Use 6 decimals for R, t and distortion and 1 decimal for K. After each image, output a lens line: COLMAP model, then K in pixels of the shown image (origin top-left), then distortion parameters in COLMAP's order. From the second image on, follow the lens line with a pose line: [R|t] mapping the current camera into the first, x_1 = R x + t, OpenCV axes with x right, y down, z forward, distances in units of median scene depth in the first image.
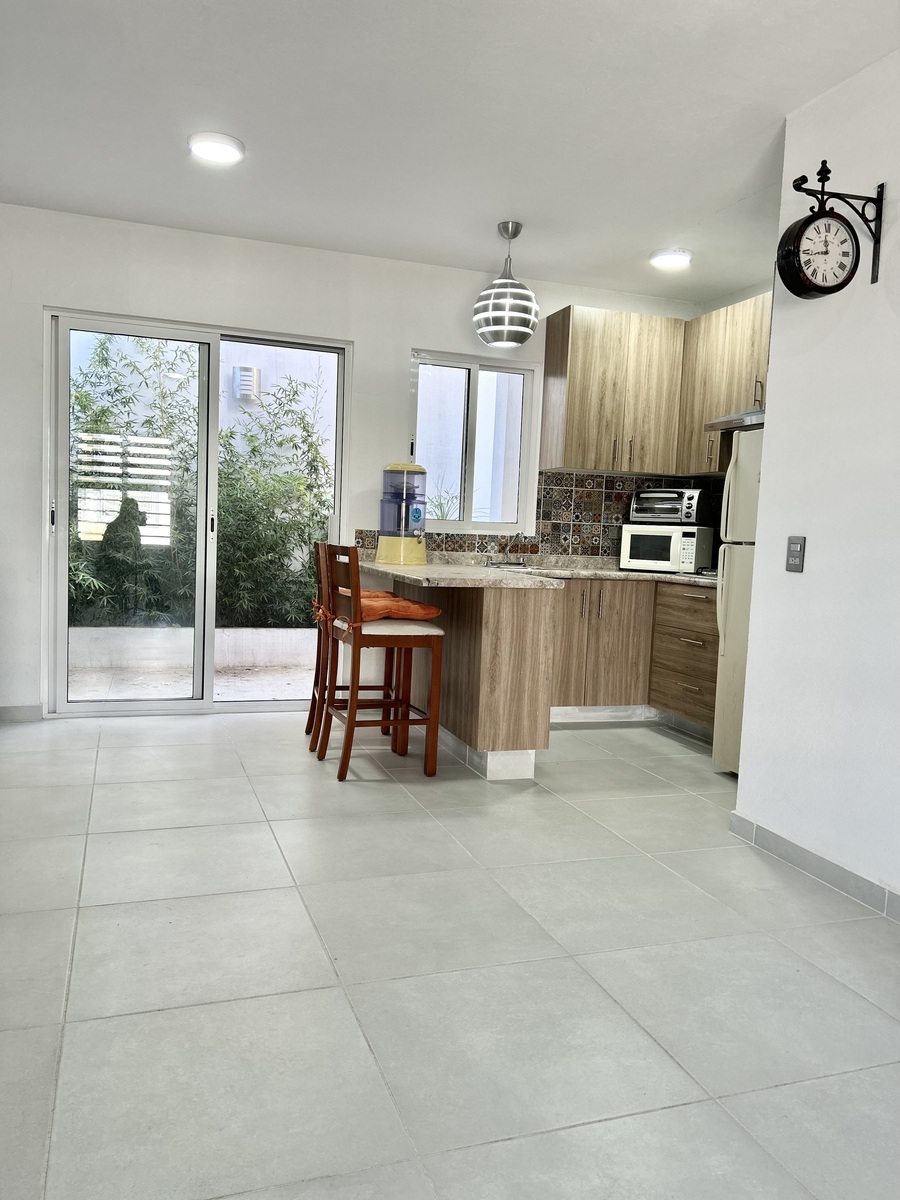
lens RADIAL K [[911.4, 0, 450.0], [0, 911.4, 600.0], [0, 0, 1]] dist [0.021597, -0.007064]
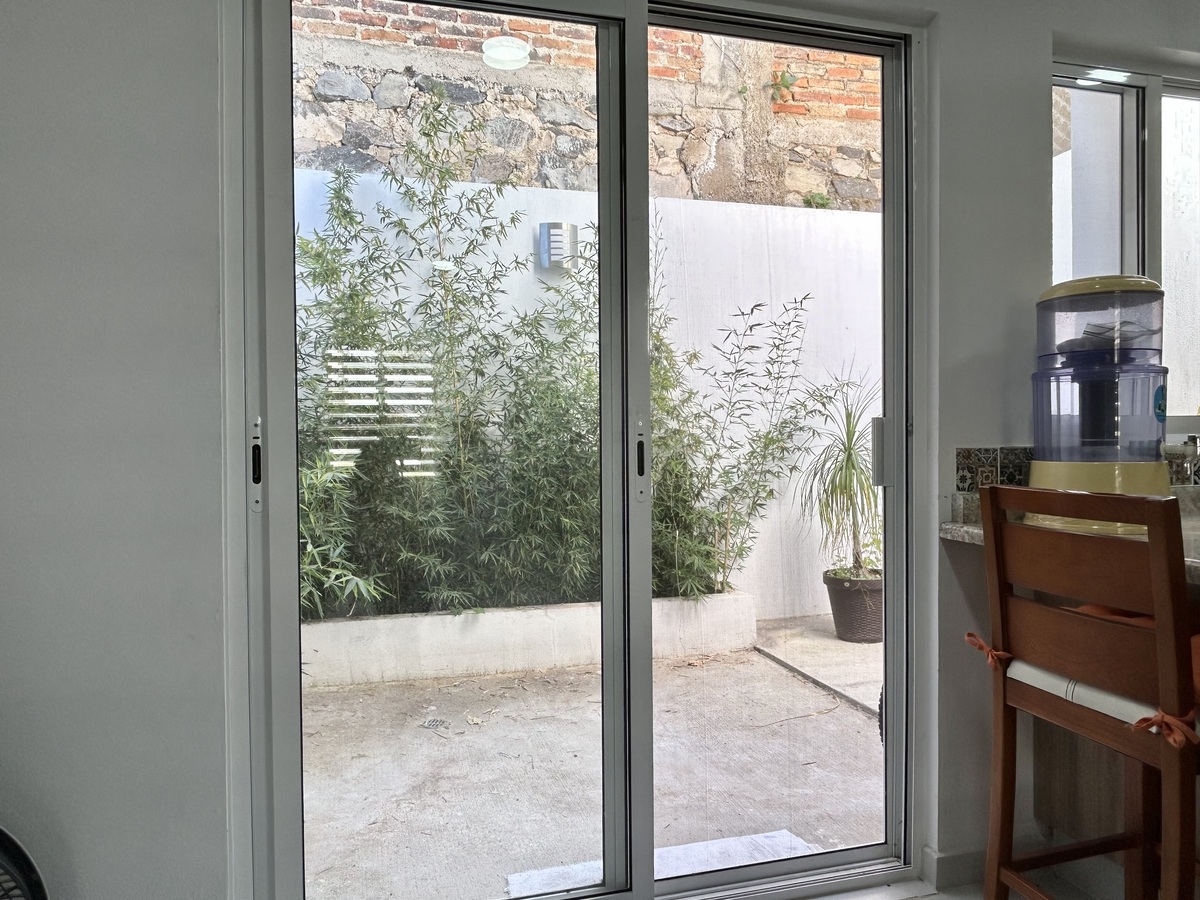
lens RADIAL K [[810.6, 0, 600.0], [0, 810.6, 450.0], [0, 0, 1]] dist [-0.003171, -0.000963]
pose [[0.996413, -0.056410, -0.063084, -0.253472], [0.052080, 0.996305, -0.068286, -0.061505], [0.066703, 0.064756, 0.995669, 0.630021]]
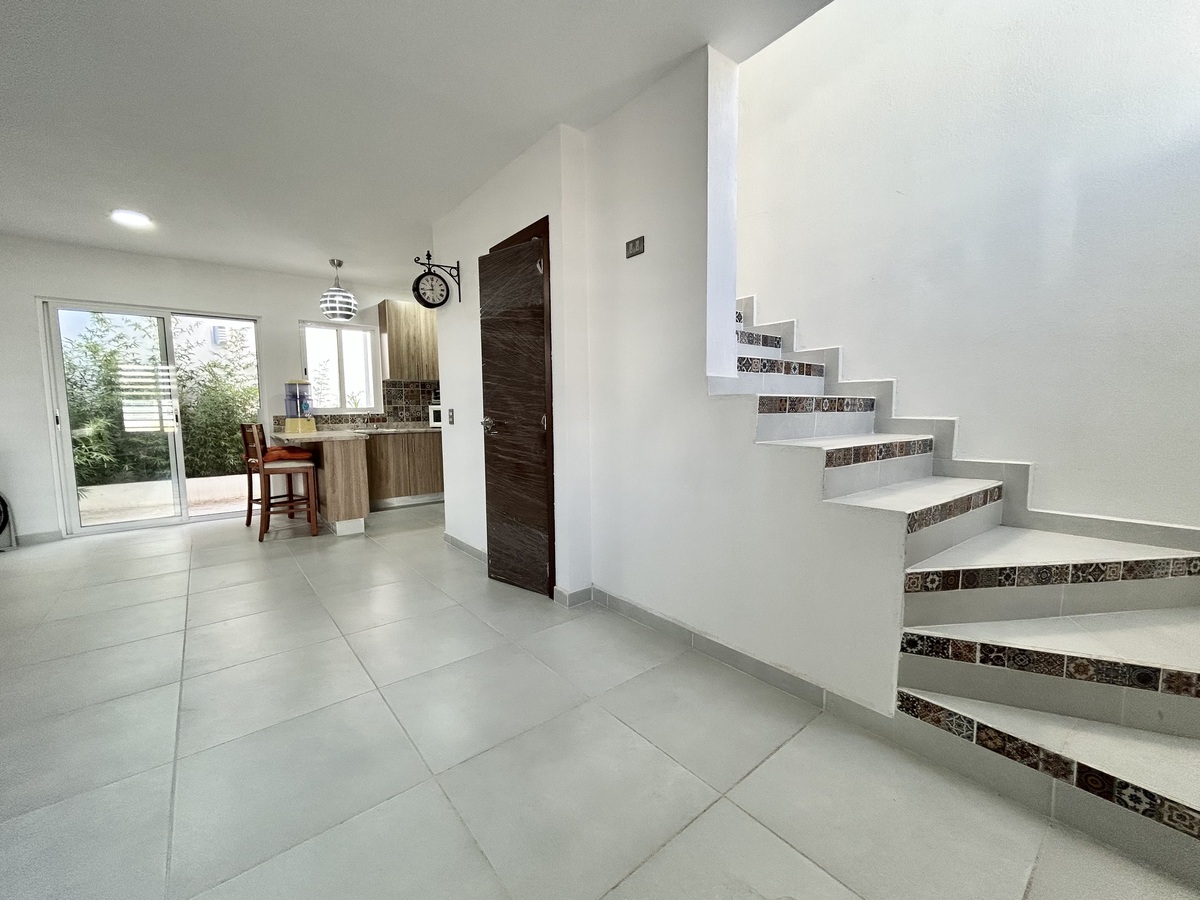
lens RADIAL K [[477.8, 0, 600.0], [0, 477.8, 450.0], [0, 0, 1]] dist [-0.008995, 0.000190]
pose [[0.933715, -0.085024, 0.347775, 0.185576], [0.079137, 0.996378, 0.031127, 0.016331], [-0.349162, -0.001542, 0.937061, -0.163774]]
